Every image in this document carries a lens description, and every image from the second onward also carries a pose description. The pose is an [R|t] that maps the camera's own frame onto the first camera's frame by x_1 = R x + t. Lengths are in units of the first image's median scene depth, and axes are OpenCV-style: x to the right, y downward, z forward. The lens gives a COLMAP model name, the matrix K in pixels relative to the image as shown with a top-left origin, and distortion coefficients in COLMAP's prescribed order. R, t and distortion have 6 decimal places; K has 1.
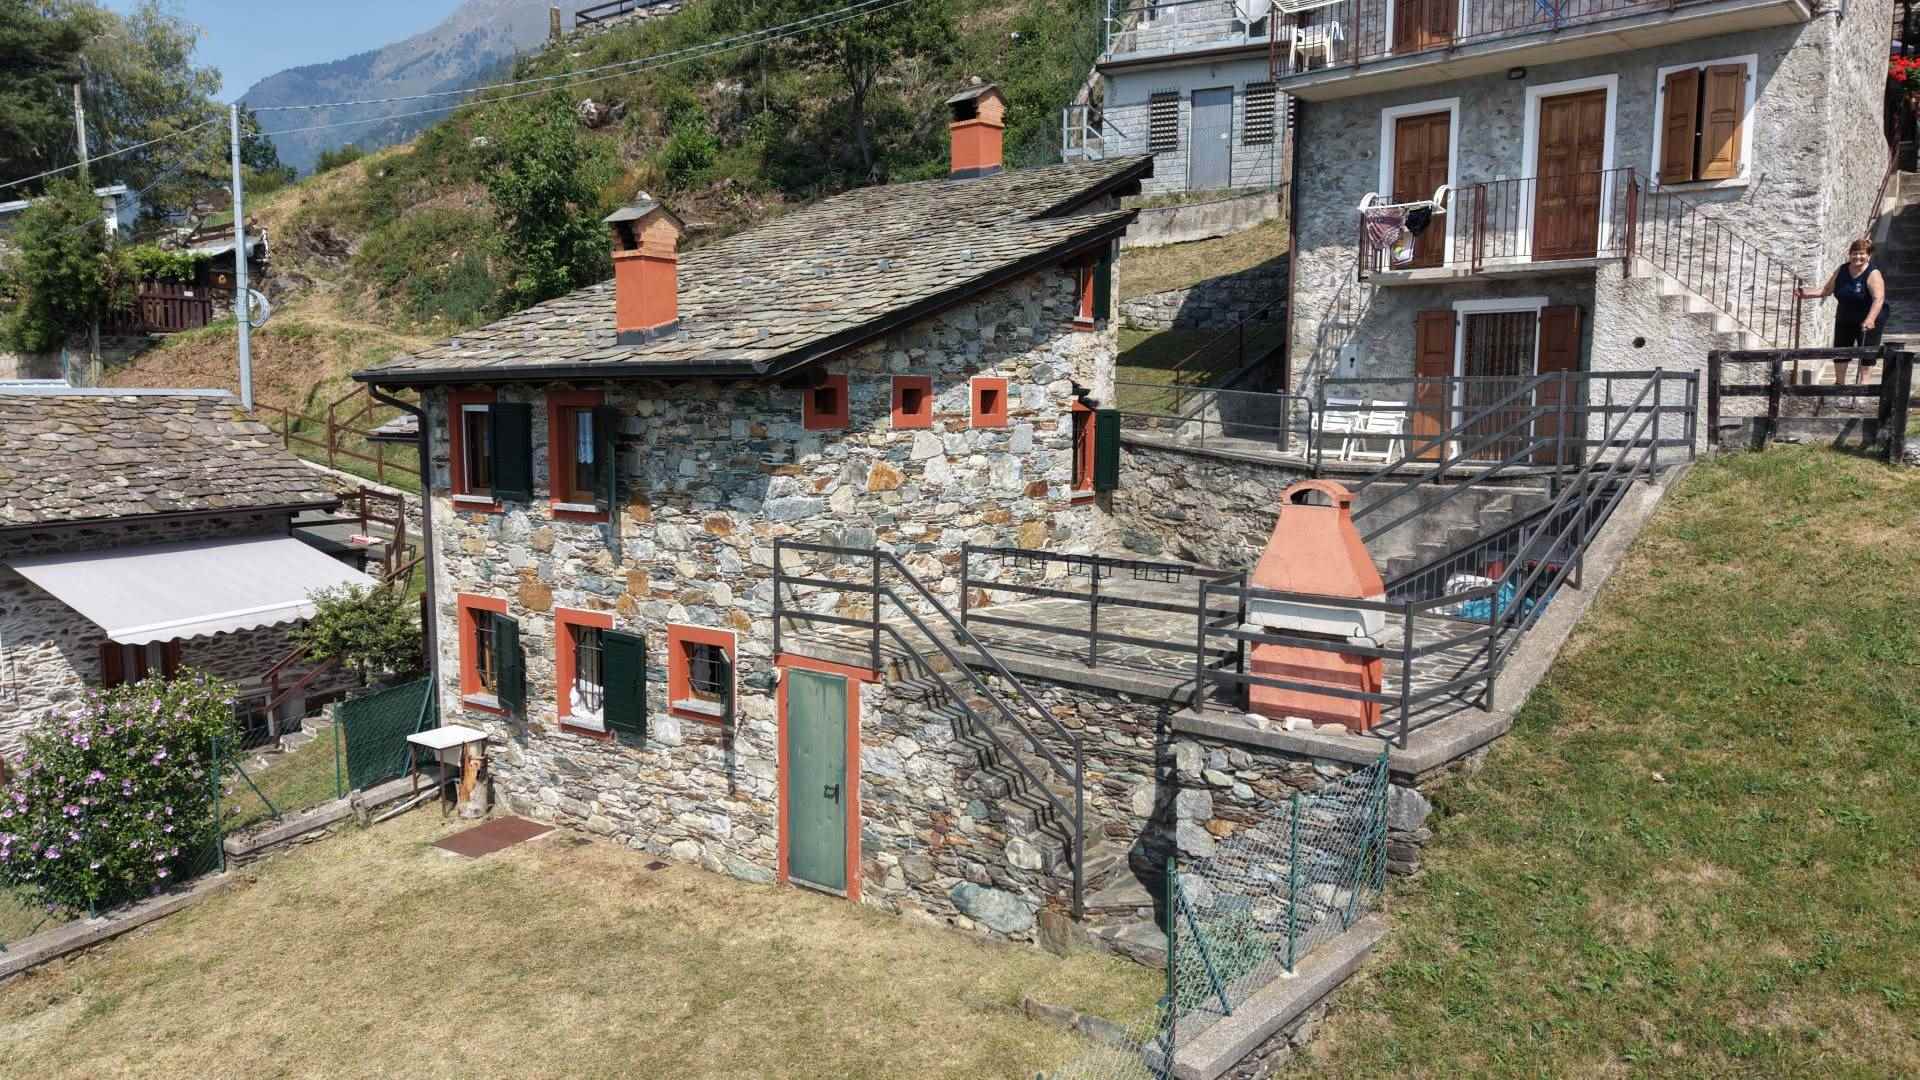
lens RADIAL K [[1277.8, 0, 952.1], [0, 1277.8, 537.8], [0, 0, 1]] dist [0.029674, -0.029400]
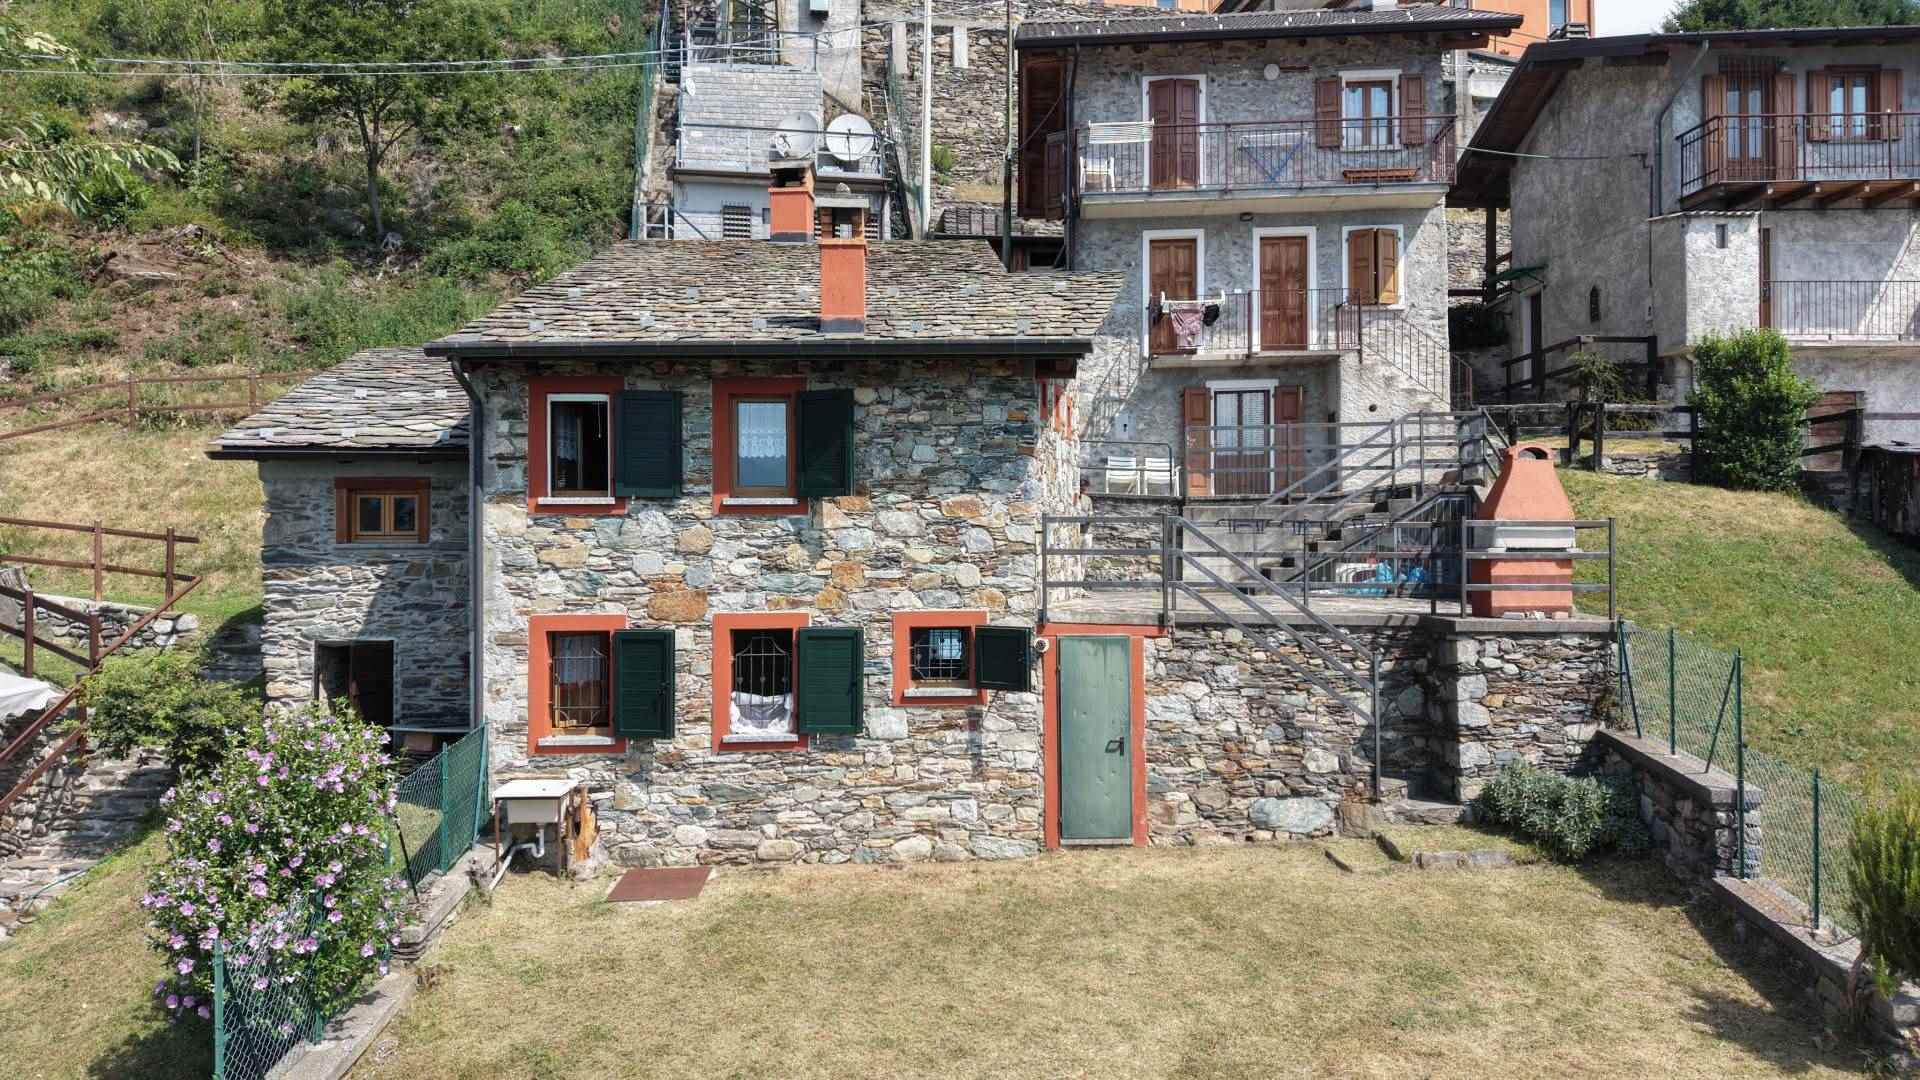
lens RADIAL K [[1277.8, 0, 952.4], [0, 1277.8, 540.0], [0, 0, 1]] dist [0.029674, -0.029400]
pose [[0.796498, 0.002018, 0.604638, -0.737536], [0.073220, 0.992313, -0.099765, 0.106960], [-0.600192, 0.123734, 0.790227, 0.182512]]
